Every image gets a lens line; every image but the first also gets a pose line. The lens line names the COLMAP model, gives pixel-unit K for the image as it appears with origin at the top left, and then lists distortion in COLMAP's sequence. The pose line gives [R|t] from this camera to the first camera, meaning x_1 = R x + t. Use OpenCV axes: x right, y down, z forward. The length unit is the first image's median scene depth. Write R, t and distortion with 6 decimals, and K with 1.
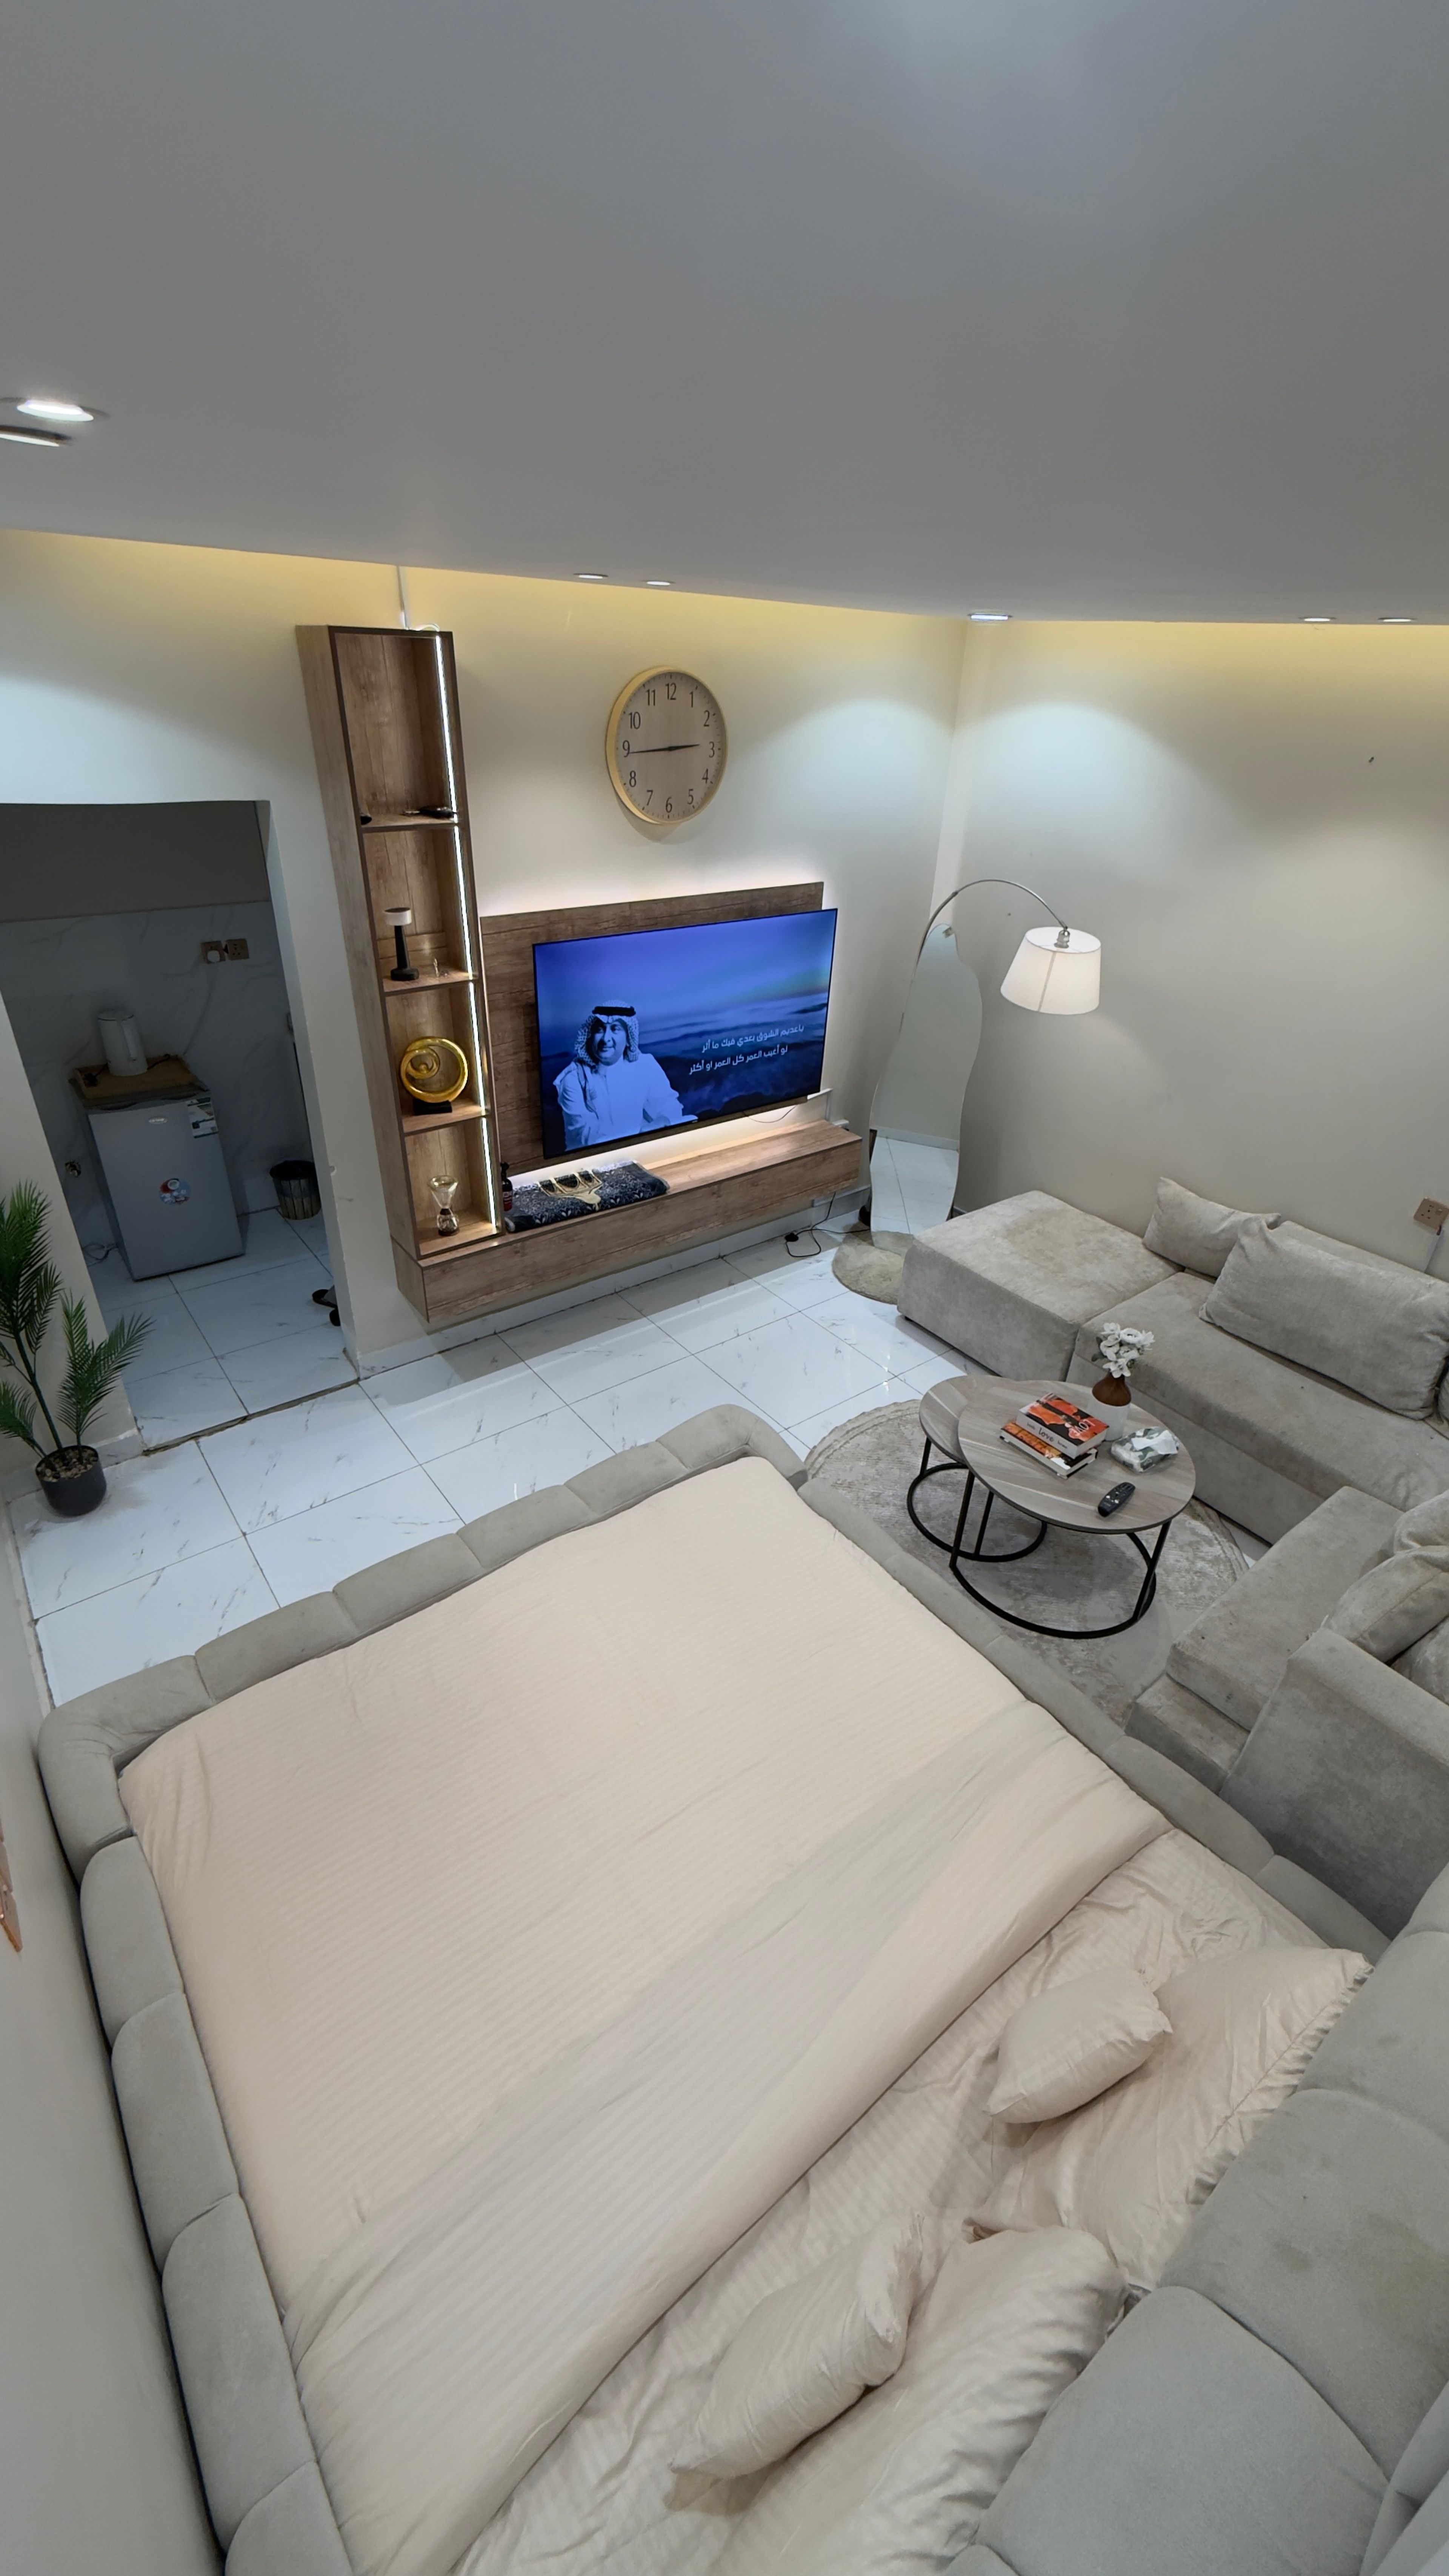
lens RADIAL K [[1021.9, 0, 724.5], [0, 1021.9, 1288.0], [0, 0, 1]] dist [-0.000589, 0.000026]
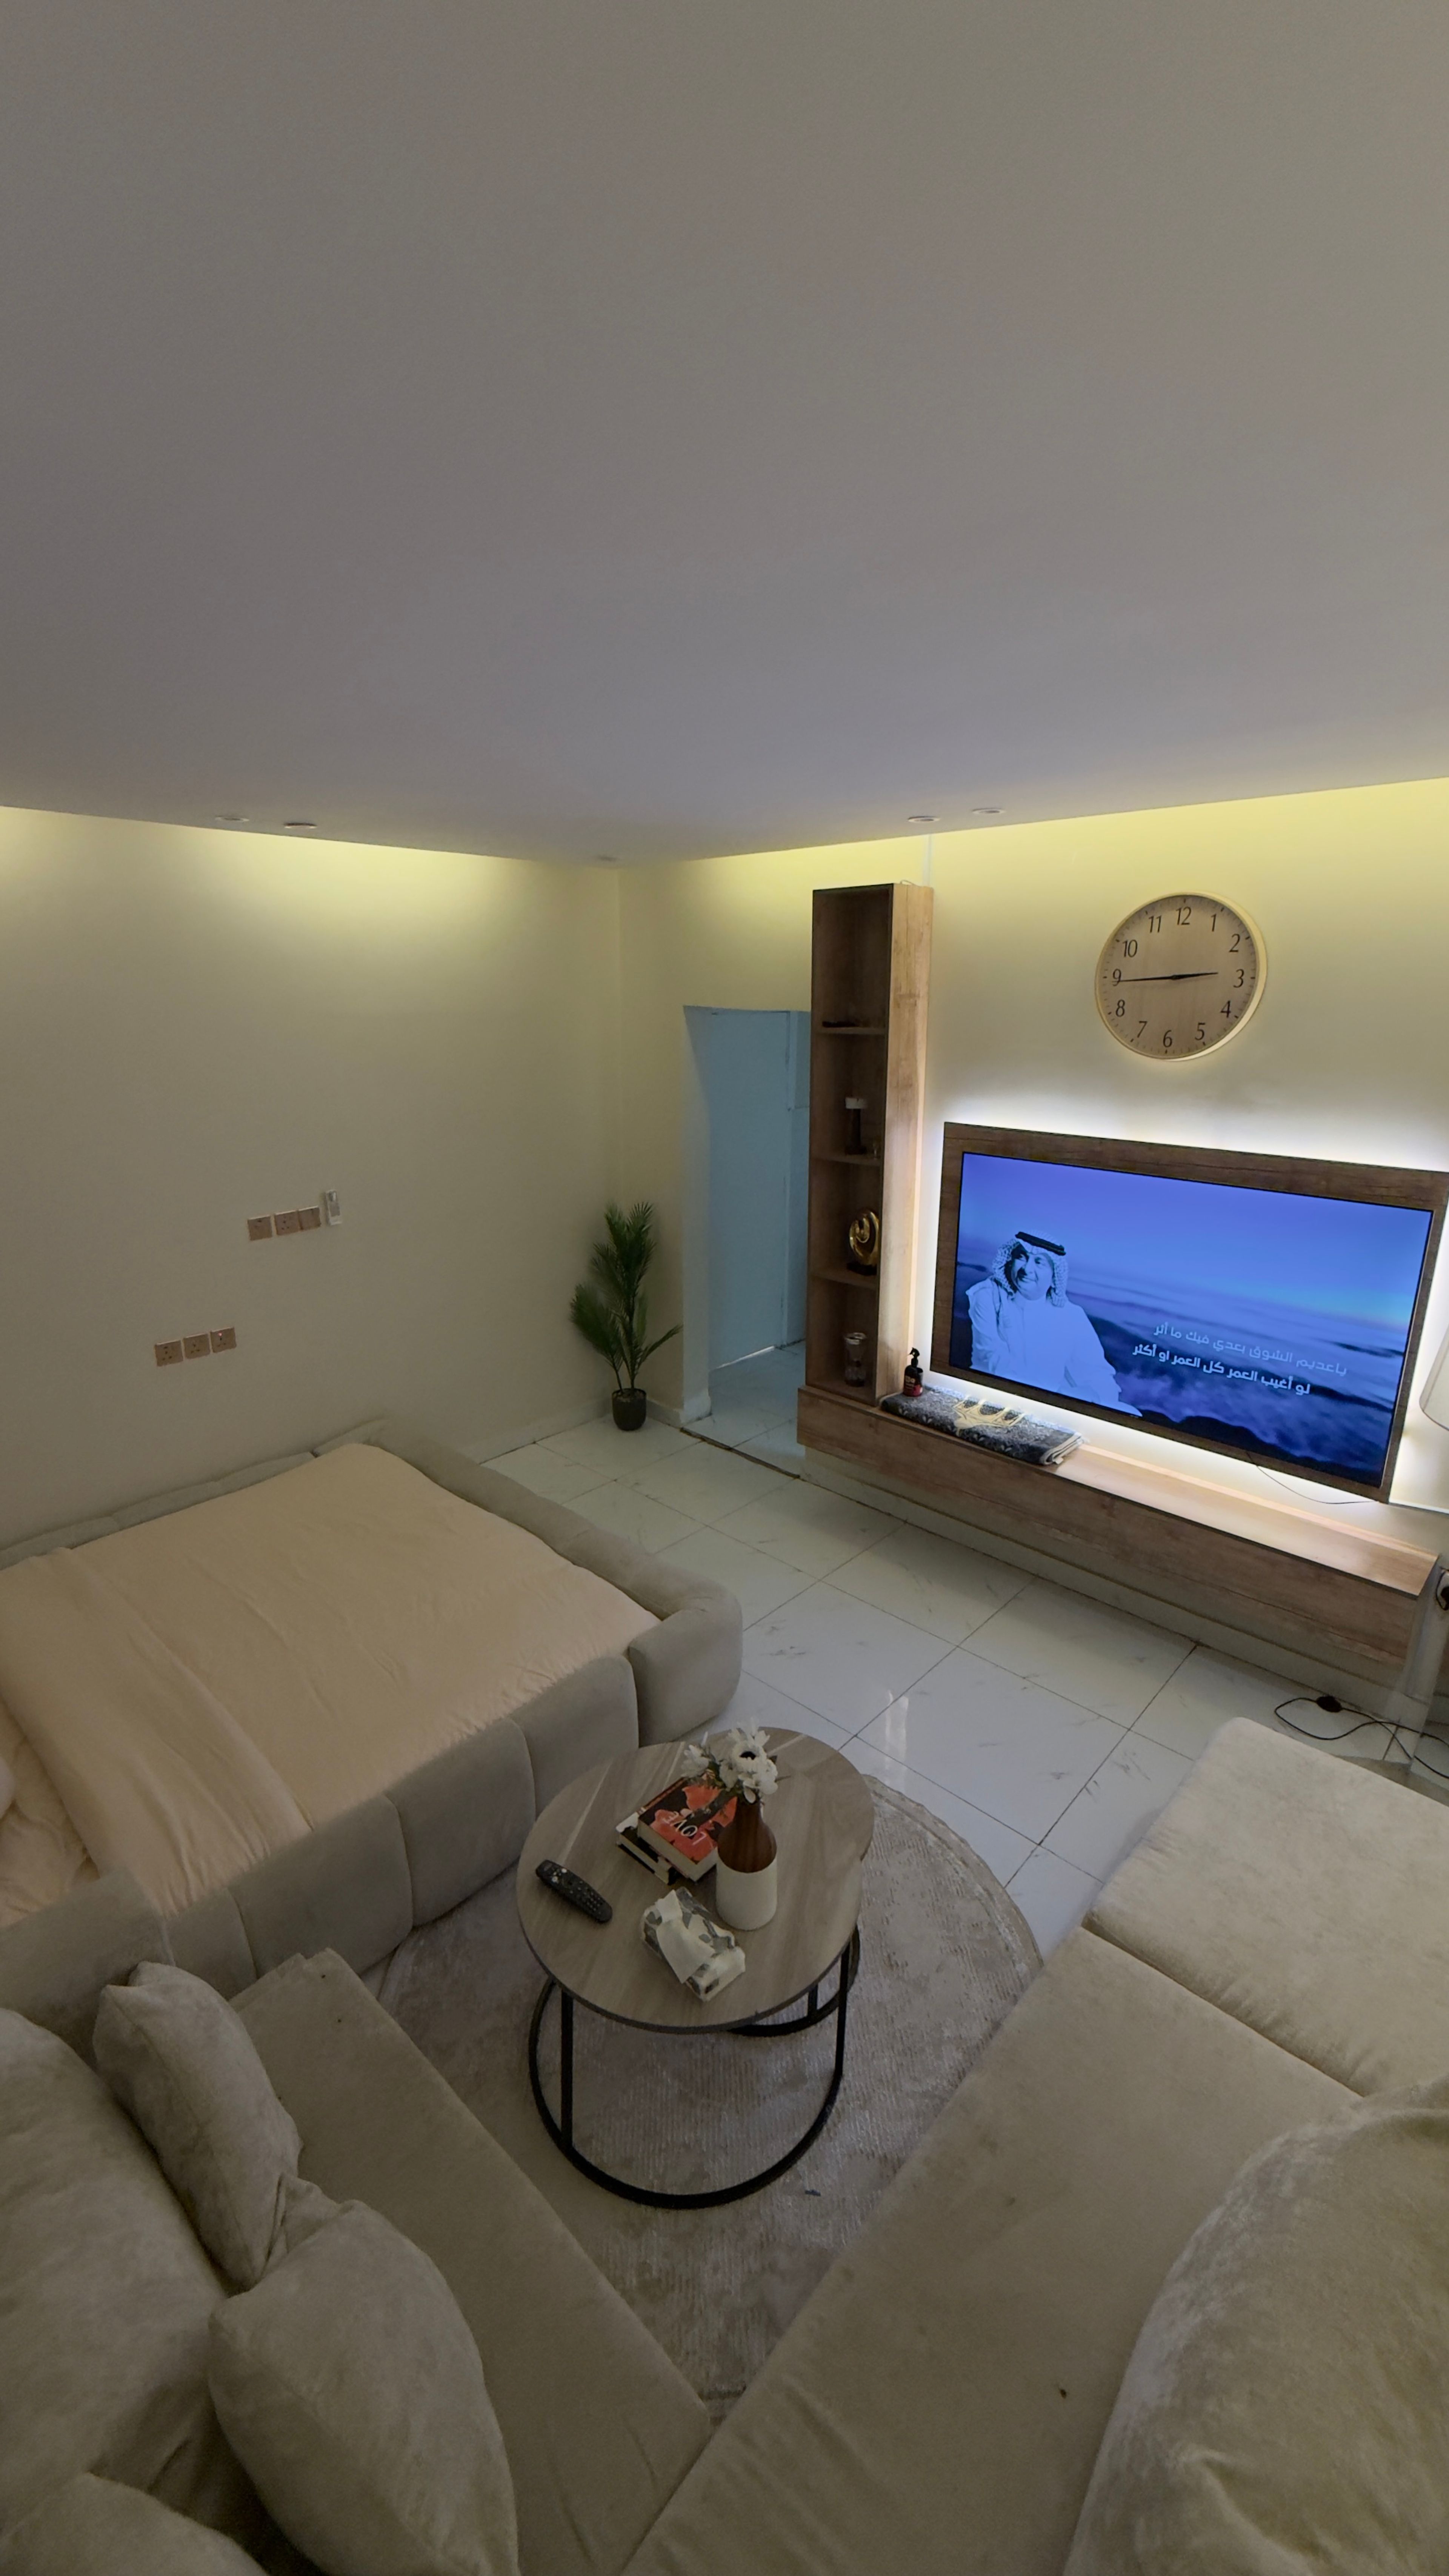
lens RADIAL K [[1021.9, 0, 724.5], [0, 1021.9, 1288.0], [0, 0, 1]] dist [-0.000589, 0.000026]
pose [[0.163228, 0.241192, -0.956652, 0.712459], [-0.509719, 0.850834, 0.127543, -0.206205], [0.844715, 0.466805, 0.261821, 0.535299]]
